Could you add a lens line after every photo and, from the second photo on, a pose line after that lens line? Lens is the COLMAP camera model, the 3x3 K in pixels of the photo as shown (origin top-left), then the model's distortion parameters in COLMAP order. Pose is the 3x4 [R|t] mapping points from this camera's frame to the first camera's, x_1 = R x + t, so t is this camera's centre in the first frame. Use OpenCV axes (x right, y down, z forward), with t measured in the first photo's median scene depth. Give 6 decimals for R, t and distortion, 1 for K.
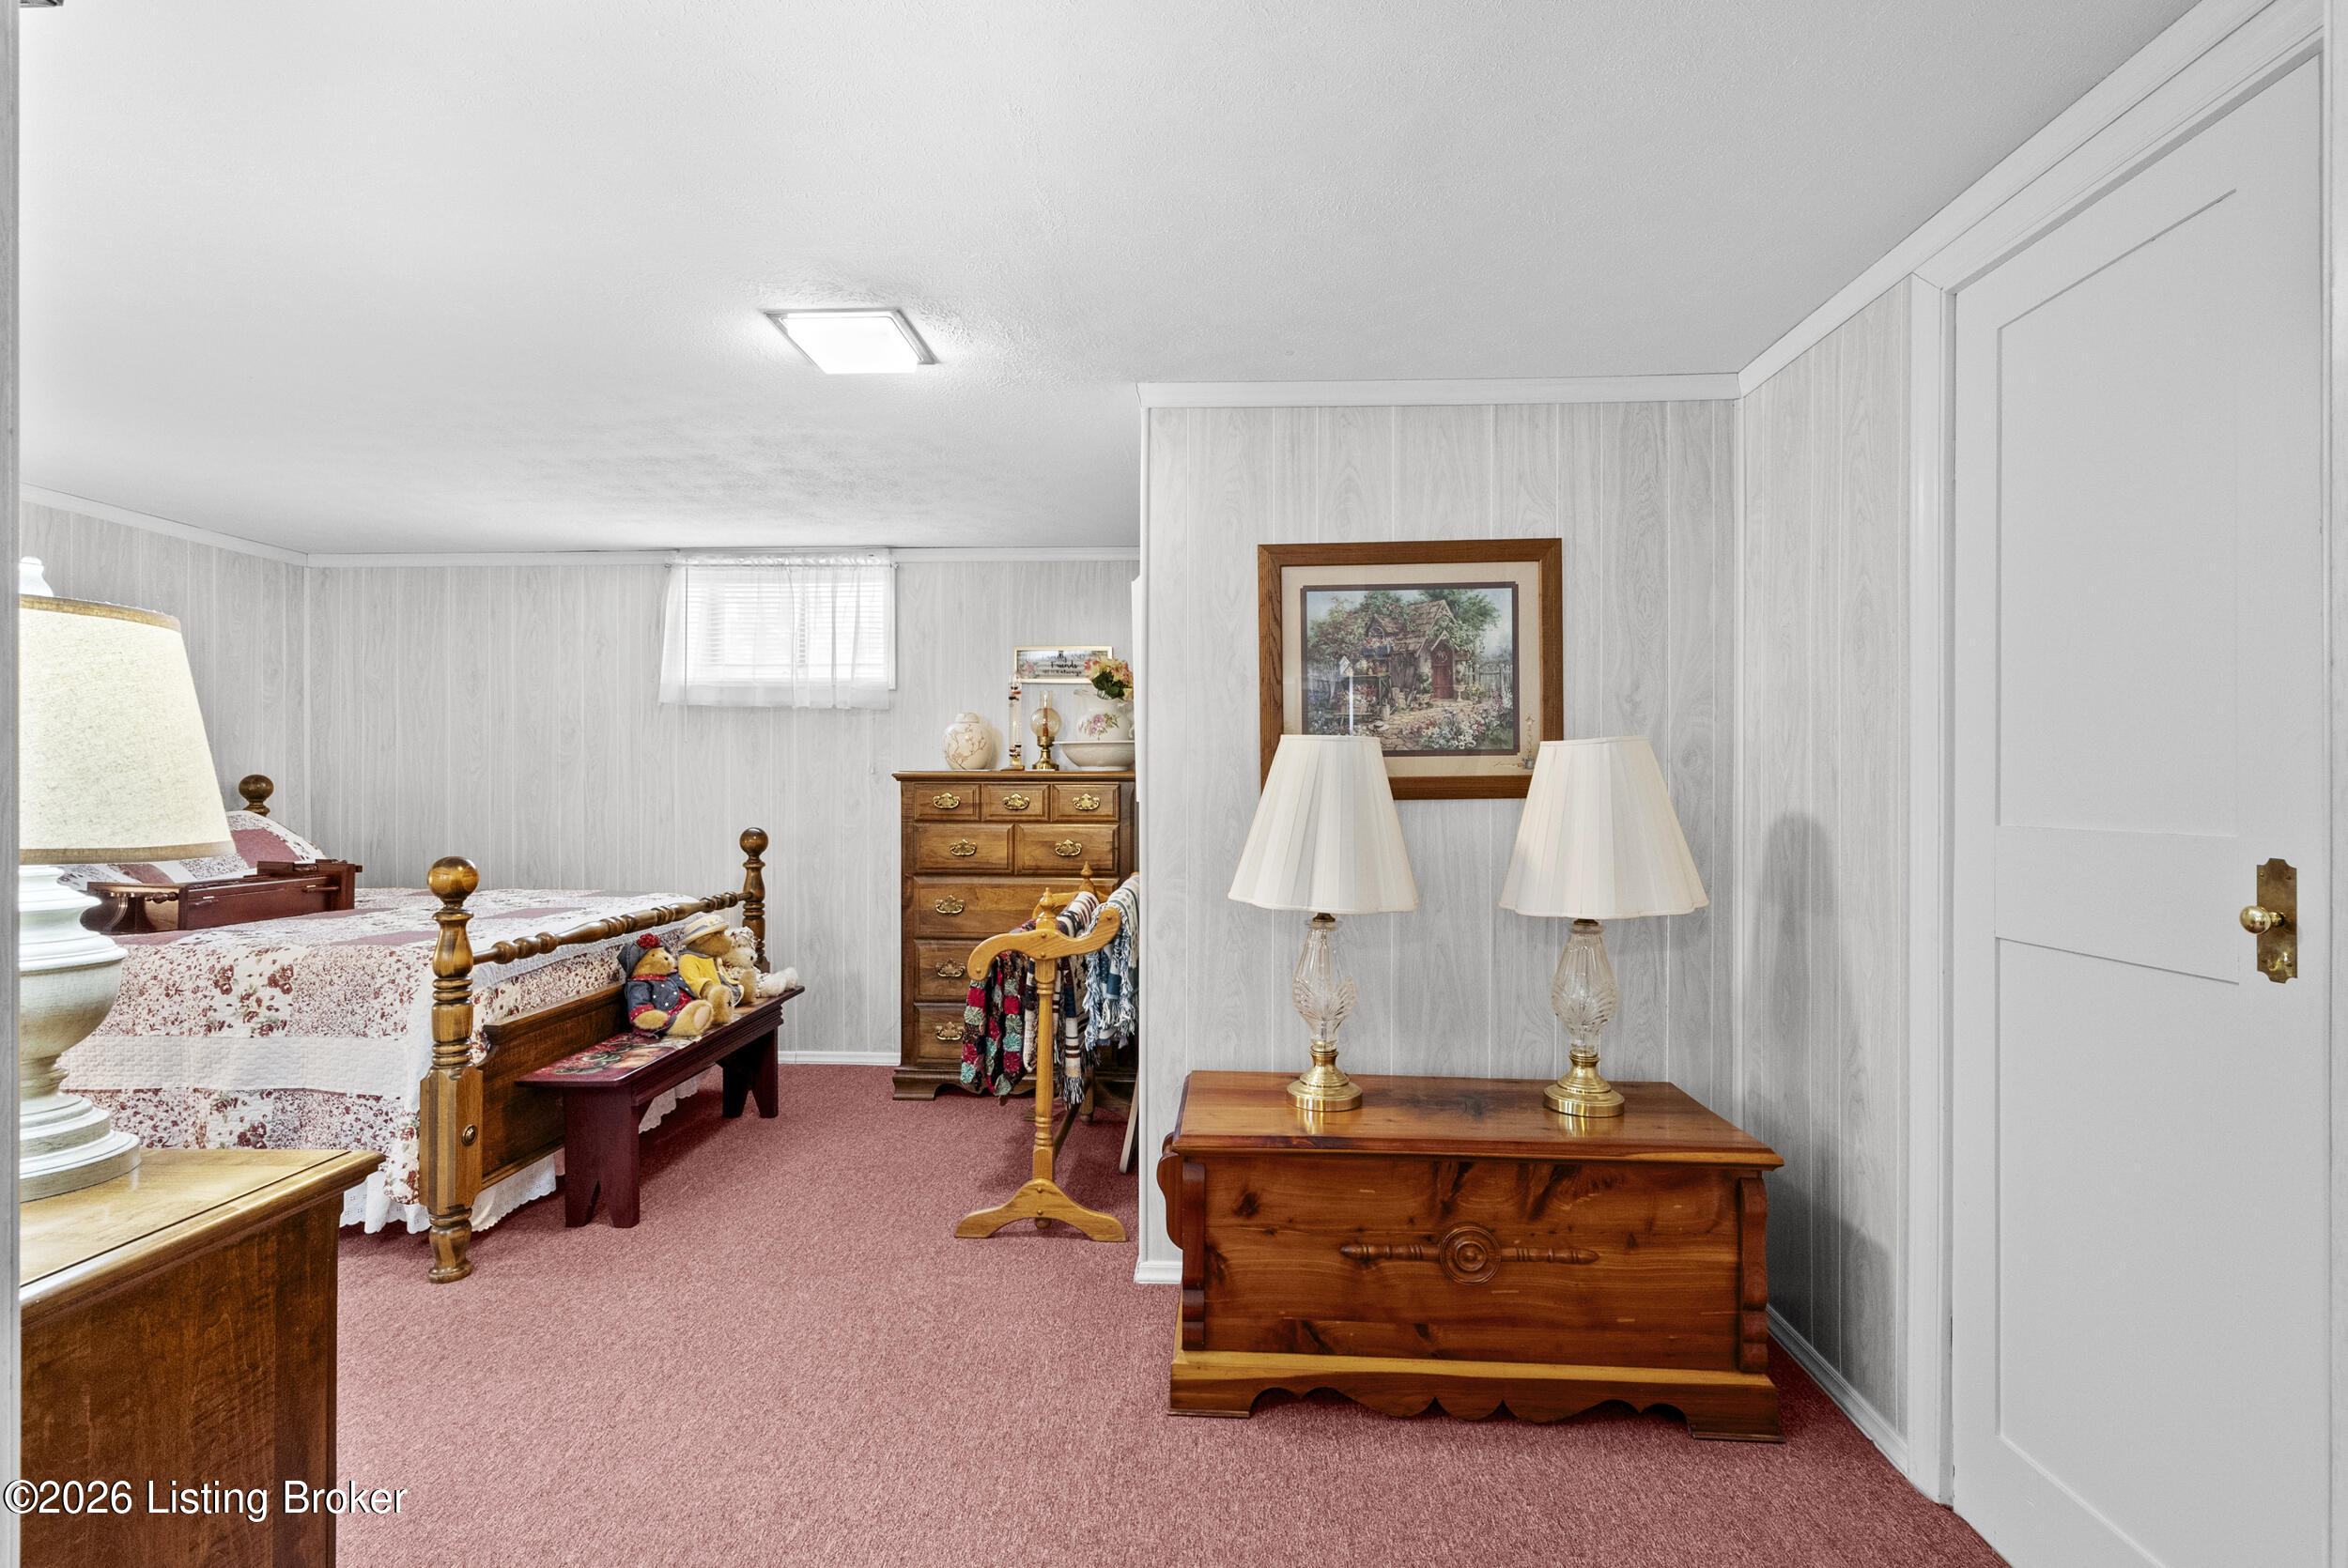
lens RADIAL K [[1062.0, 0, 1197.4], [0, 1062.0, 782.6], [0, 0, 1]] dist [-0.007562, 0.003202]
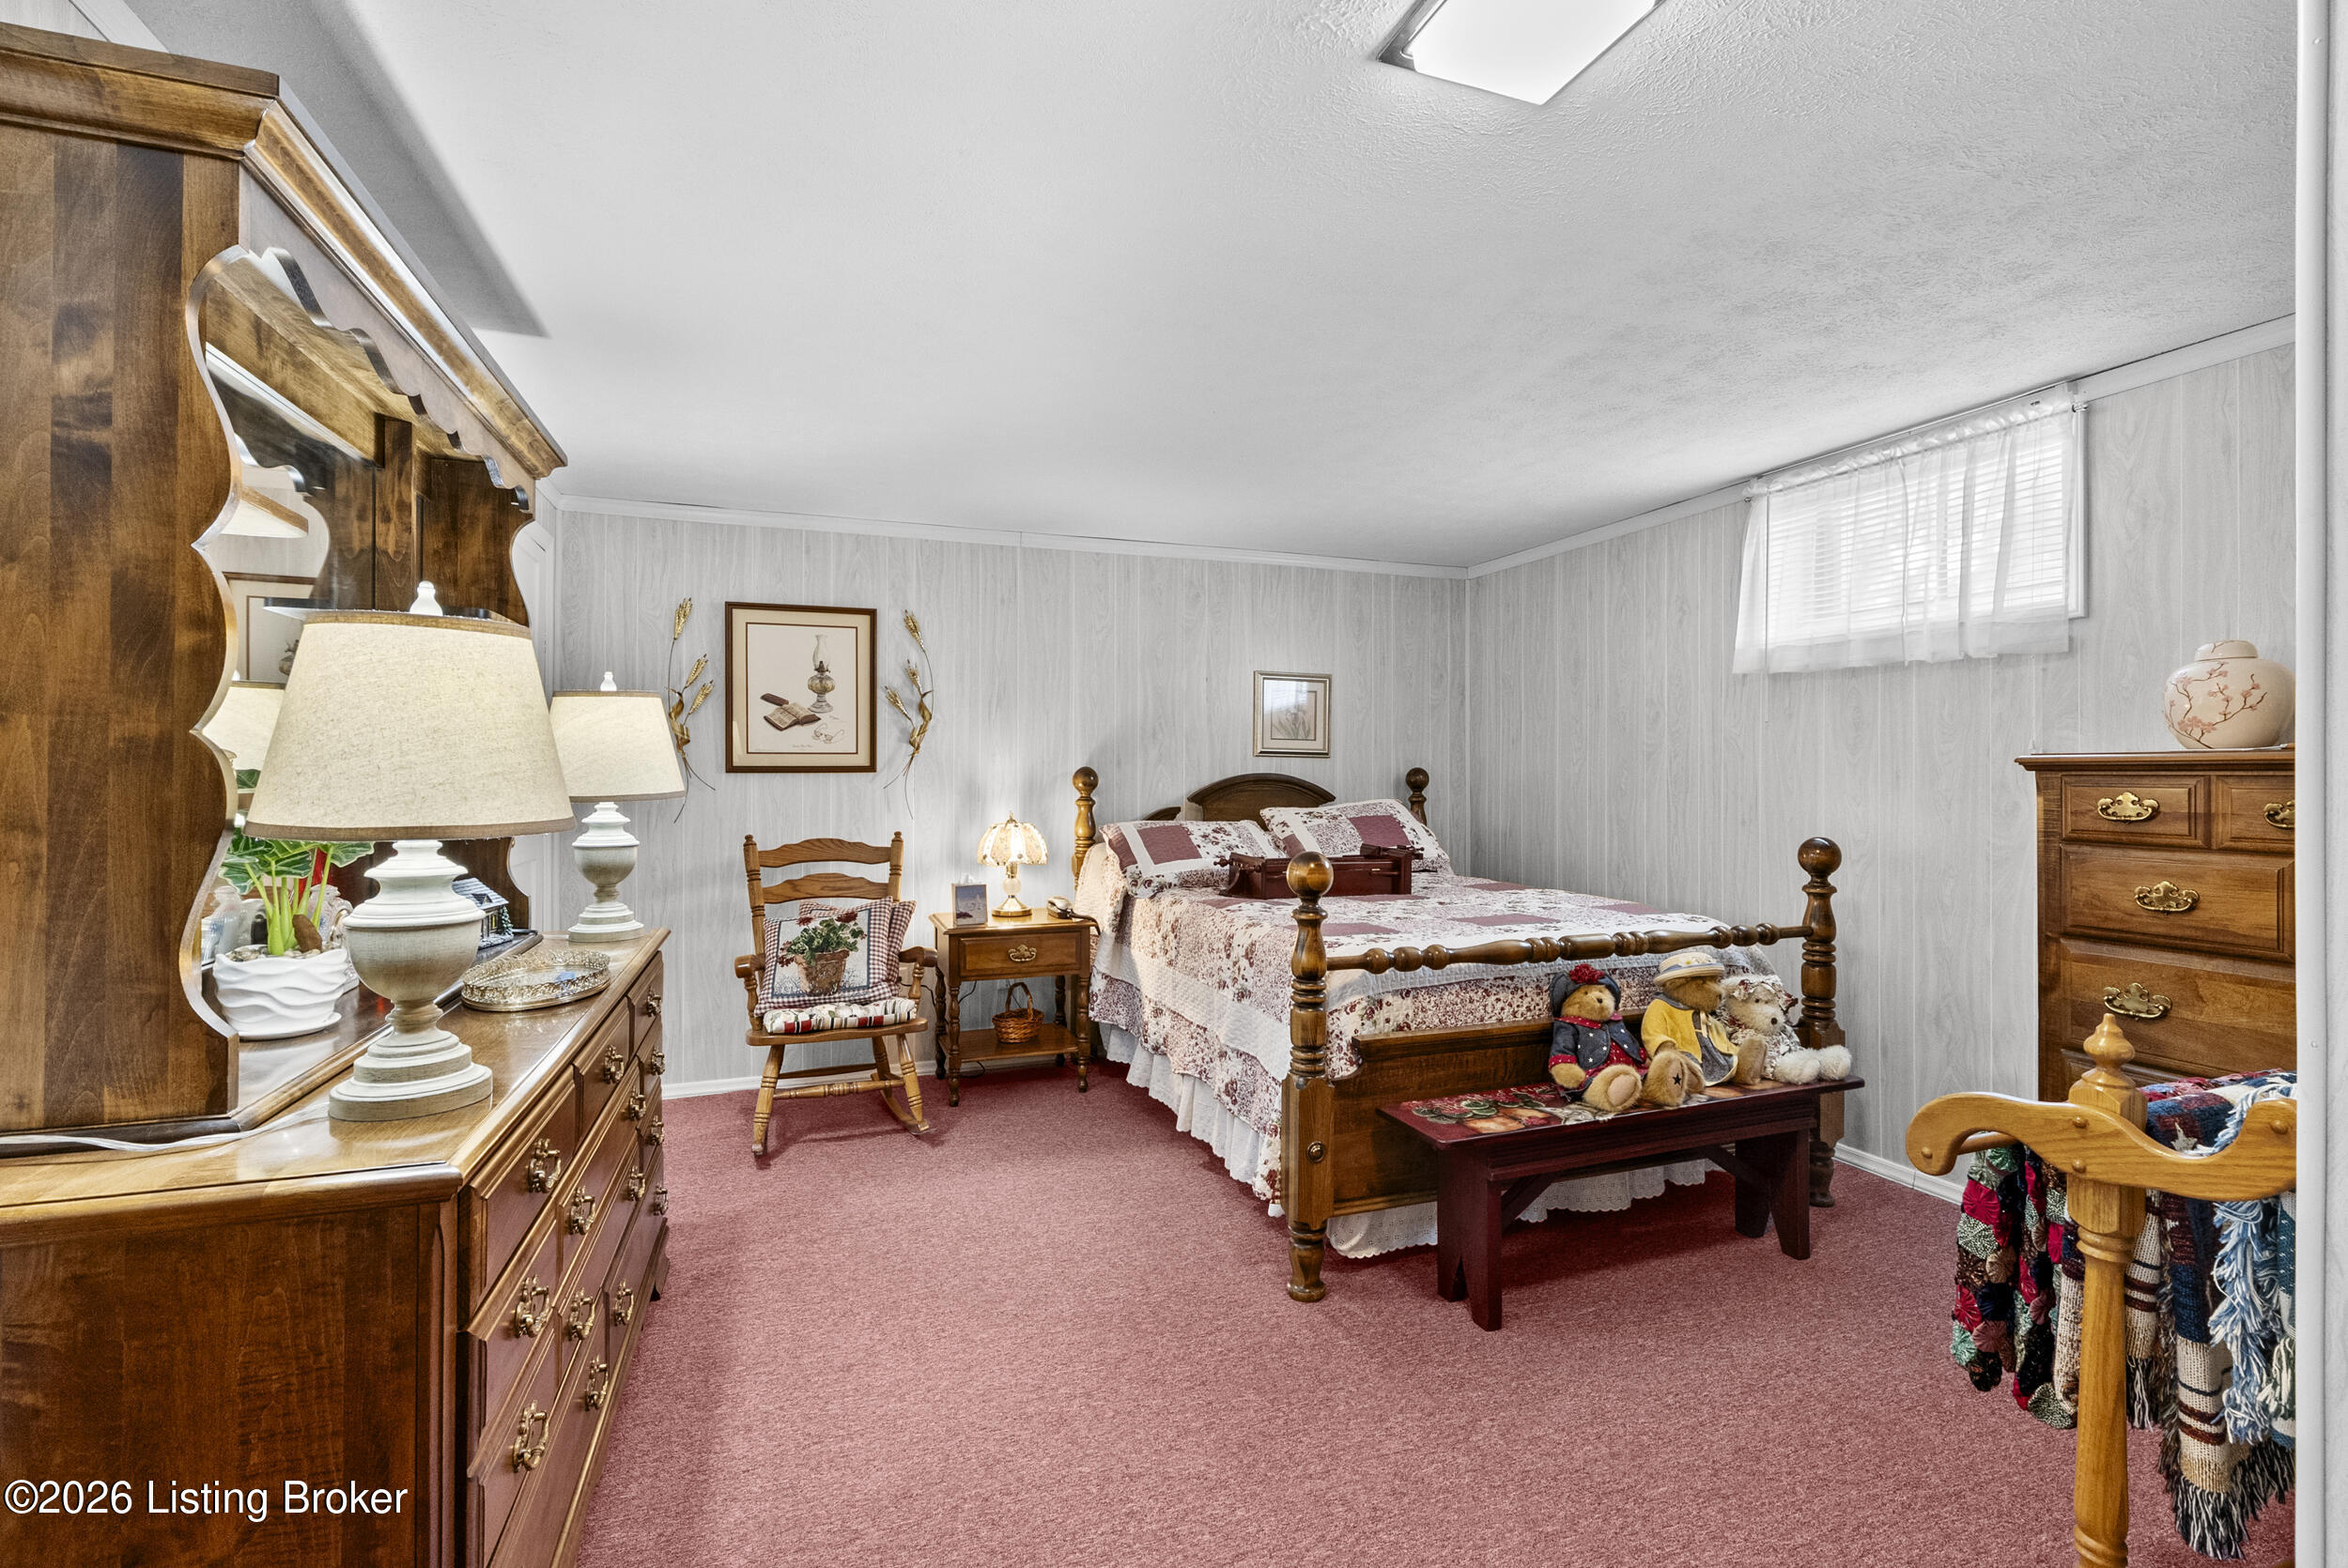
lens RADIAL K [[1062.0, 0, 1168.9], [0, 1062.0, 776.3], [0, 0, 1]] dist [-0.007562, 0.003202]
pose [[0.368805, 0.000683, -0.929506, 0.119633], [-0.000887, 1.000000, 0.000383, 0.002418], [0.929506, 0.000683, 0.368806, 0.490870]]
